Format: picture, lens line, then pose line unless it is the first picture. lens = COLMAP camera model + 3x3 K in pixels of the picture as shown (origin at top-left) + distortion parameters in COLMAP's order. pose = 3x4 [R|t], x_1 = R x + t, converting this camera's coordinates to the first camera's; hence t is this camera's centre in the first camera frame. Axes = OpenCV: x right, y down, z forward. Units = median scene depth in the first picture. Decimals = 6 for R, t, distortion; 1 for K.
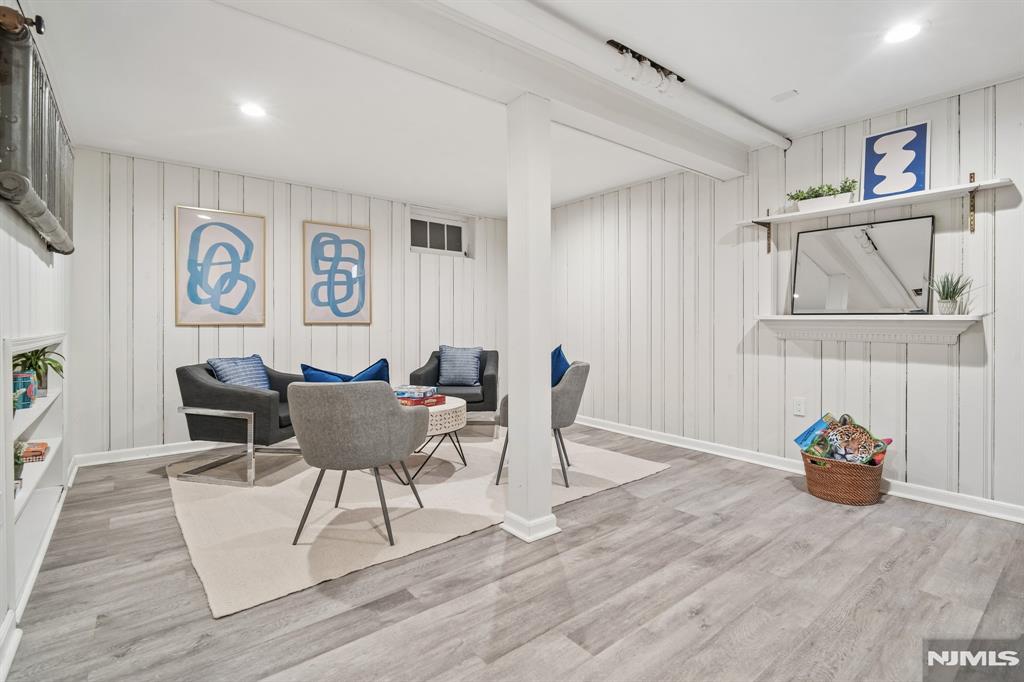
lens RADIAL K [[480.6, 0, 521.2], [0, 480.6, 325.2], [0, 0, 1]] dist [0.004594, -0.004231]
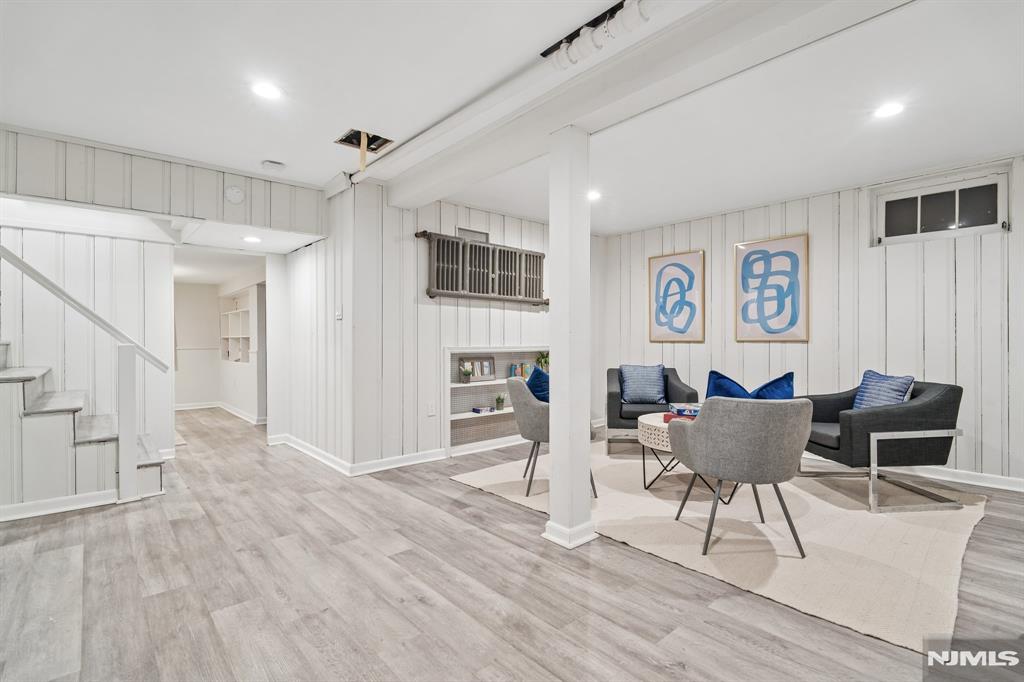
lens RADIAL K [[480.6, 0, 515.5], [0, 480.6, 336.4], [0, 0, 1]] dist [0.004594, -0.004231]
pose [[0.047435, -0.005907, -0.998857, 1.166442], [-0.001213, 0.999981, -0.005971, -0.010137], [0.998874, 0.001495, 0.047427, 0.904299]]
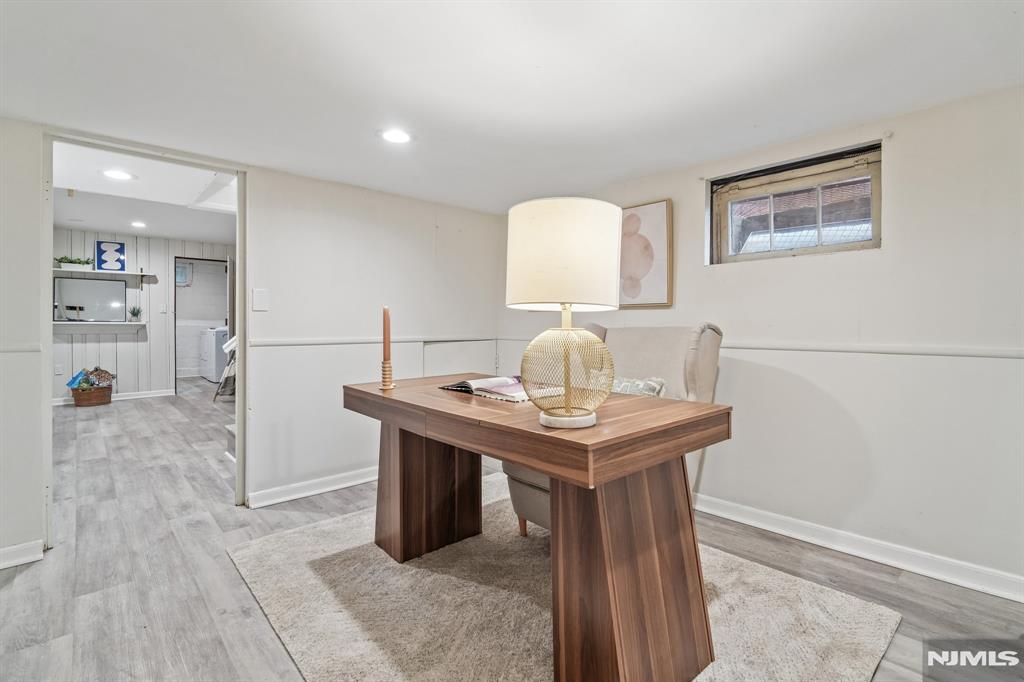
lens RADIAL K [[480.6, 0, 510.4], [0, 480.6, 320.3], [0, 0, 1]] dist [0.004594, -0.004231]
pose [[-0.049383, 0.003561, 0.998774, -1.029902], [0.007758, 0.999965, -0.003182, -0.005005], [-0.998750, 0.007591, -0.049409, -0.505195]]
